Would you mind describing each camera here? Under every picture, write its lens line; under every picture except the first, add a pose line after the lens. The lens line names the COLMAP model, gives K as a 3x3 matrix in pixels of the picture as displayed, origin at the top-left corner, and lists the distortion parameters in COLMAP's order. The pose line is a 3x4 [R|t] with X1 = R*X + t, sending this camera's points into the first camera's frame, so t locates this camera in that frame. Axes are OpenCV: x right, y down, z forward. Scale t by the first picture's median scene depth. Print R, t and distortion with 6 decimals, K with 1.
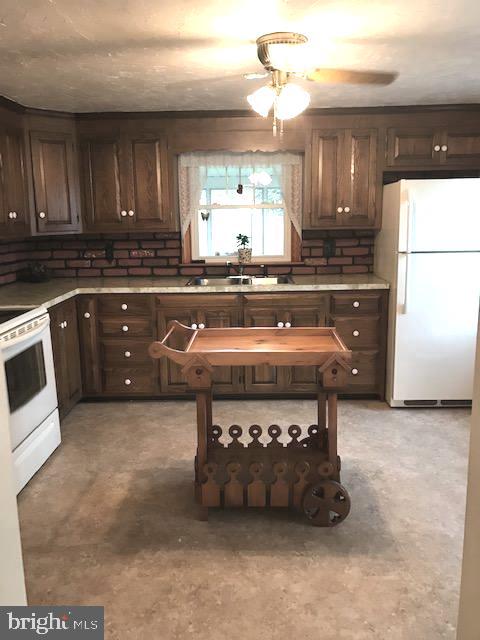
lens RADIAL K [[522.6, 0, 238.8], [0, 522.6, 314.9], [0, 0, 1]] dist [0.033624, -0.047598]
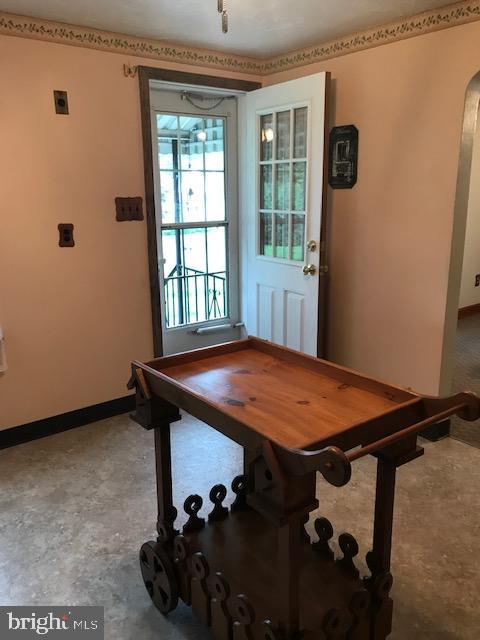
lens RADIAL K [[522.6, 0, 241.3], [0, 522.6, 315.9], [0, 0, 1]] dist [0.033624, -0.047598]
pose [[-0.635123, -0.160791, 0.755490, -0.246771], [0.162414, 0.928426, 0.334135, -0.147294], [-0.755143, 0.334919, -0.563550, 0.882478]]
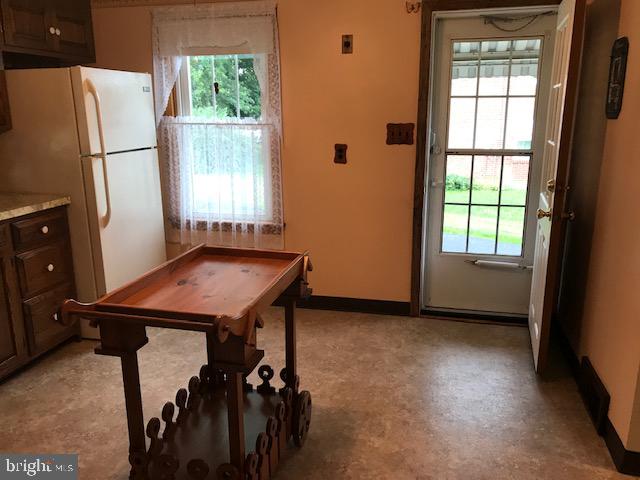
lens RADIAL K [[522.6, 0, 320.7], [0, 522.6, 238.0], [0, 0, 1]] dist [0.033624, -0.047598]
pose [[0.208325, -0.217444, 0.953582, -0.412494], [0.182509, 0.966491, 0.180515, -0.072397], [-0.960880, 0.136431, 0.241030, 0.442075]]
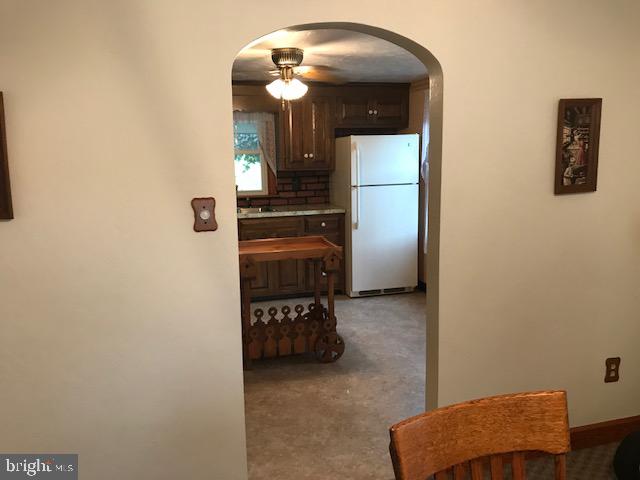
lens RADIAL K [[522.6, 0, 317.9], [0, 522.6, 239.6], [0, 0, 1]] dist [0.033624, -0.047598]
pose [[0.954904, -0.049888, 0.292694, -0.192029], [0.057587, 0.998183, -0.017739, 0.042808], [-0.291277, 0.033794, 0.956042, -0.302037]]
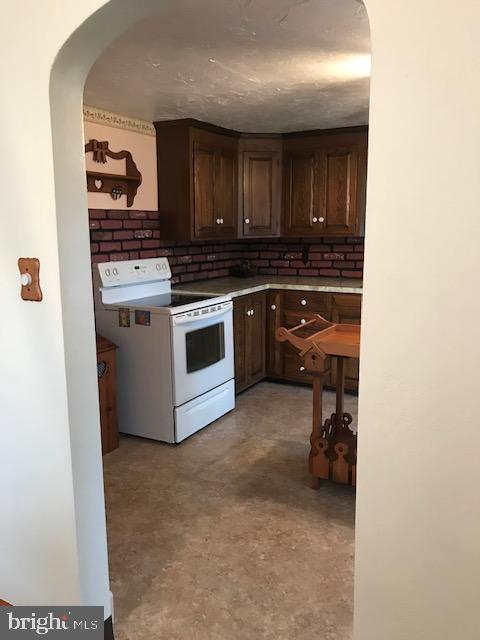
lens RADIAL K [[522.6, 0, 239.3], [0, 522.6, 317.7], [0, 0, 1]] dist [0.033624, -0.047598]
pose [[0.881827, 0.092684, -0.462375, 0.184032], [-0.094670, 0.995328, 0.018963, 0.009174], [0.461973, 0.027051, 0.886482, -0.064268]]
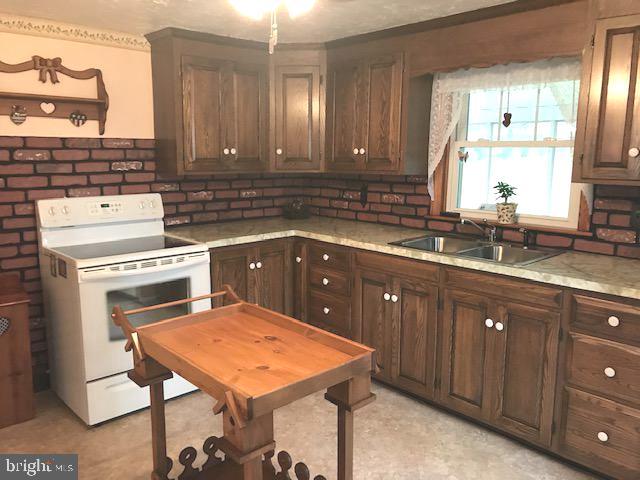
lens RADIAL K [[522.6, 0, 318.8], [0, 522.6, 239.7], [0, 0, 1]] dist [0.033624, -0.047598]
pose [[0.690735, 0.139410, -0.709542, 0.393676], [-0.148977, 0.987625, 0.049019, -0.086654], [0.707595, 0.071846, 0.702956, 0.376983]]
